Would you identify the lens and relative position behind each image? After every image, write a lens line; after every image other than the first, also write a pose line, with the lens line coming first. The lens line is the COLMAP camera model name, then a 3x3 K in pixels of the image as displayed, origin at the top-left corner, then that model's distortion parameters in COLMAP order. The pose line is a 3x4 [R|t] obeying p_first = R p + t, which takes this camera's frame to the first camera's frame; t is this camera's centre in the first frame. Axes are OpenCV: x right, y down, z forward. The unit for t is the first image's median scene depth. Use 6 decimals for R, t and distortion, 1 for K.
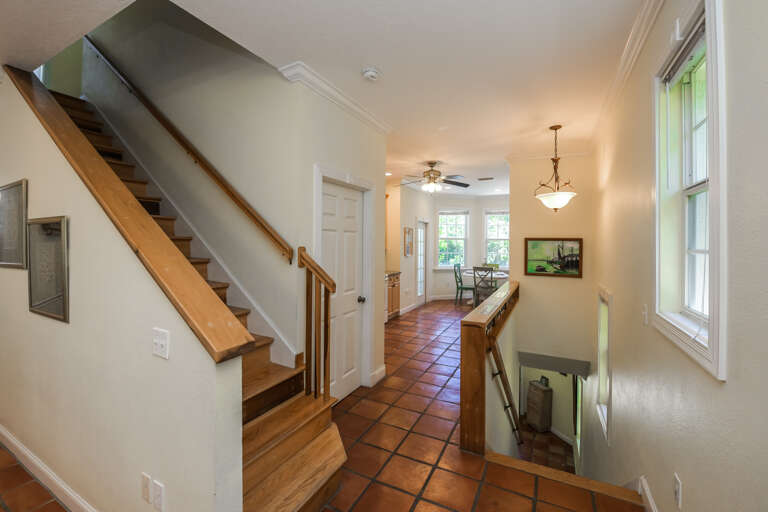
lens RADIAL K [[318.3, 0, 381.0], [0, 318.3, 250.8], [0, 0, 1]] dist [-0.014078, -0.000380]
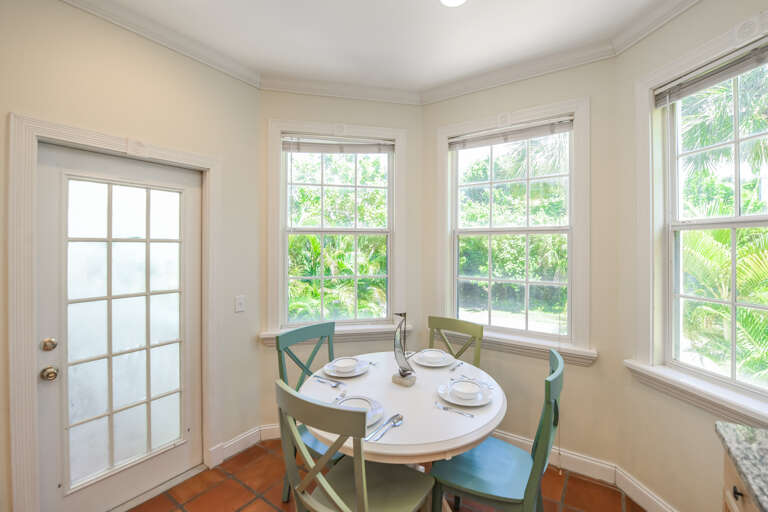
lens RADIAL K [[318.3, 0, 387.6], [0, 318.3, 249.7], [0, 0, 1]] dist [-0.014078, -0.000380]
pose [[0.995035, -0.003367, -0.099472, 0.323610], [0.002850, 0.999982, -0.005335, -0.018649], [0.099488, 0.005025, 0.995026, 0.751544]]
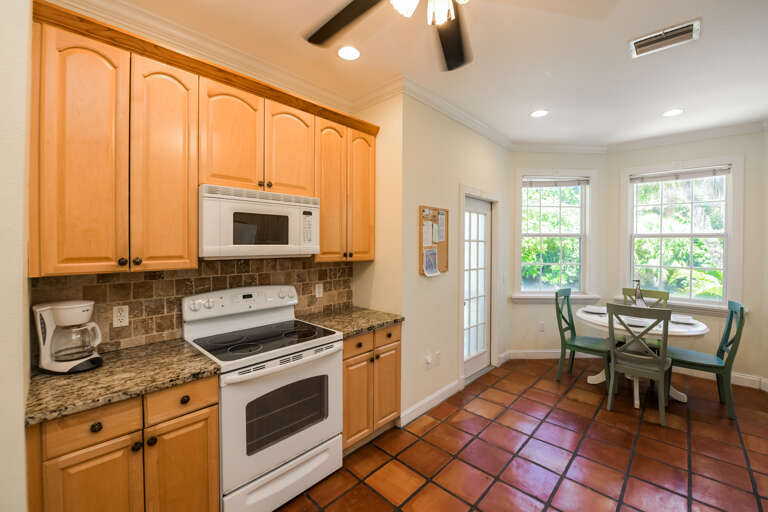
lens RADIAL K [[318.3, 0, 383.0], [0, 318.3, 249.9], [0, 0, 1]] dist [-0.014078, -0.000380]
pose [[0.961620, 0.003773, -0.274359, 0.116252], [-0.004387, 0.999989, -0.001622, -0.013344], [0.274350, 0.002763, 0.961626, 0.493719]]
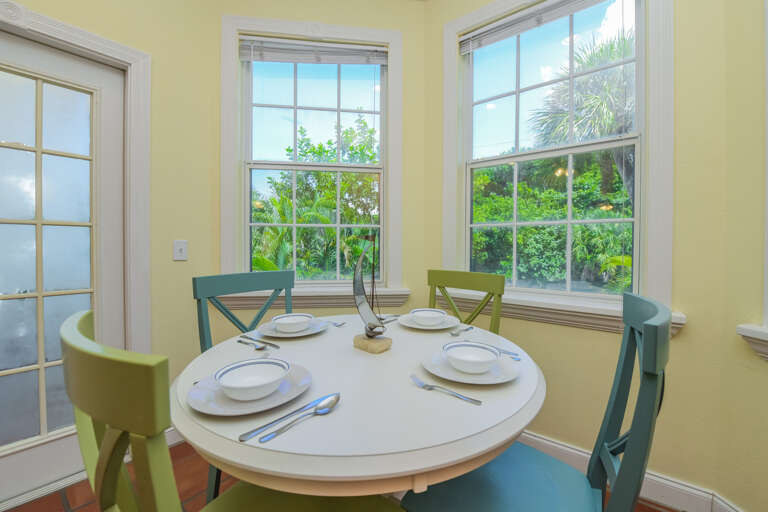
lens RADIAL K [[318.3, 0, 386.8], [0, 318.3, 249.3], [0, 0, 1]] dist [-0.014078, -0.000380]
pose [[0.985572, 0.004813, -0.169188, 0.340336], [-0.002915, 0.999930, 0.011464, 0.024525], [0.169232, -0.010805, 0.985517, 0.831713]]
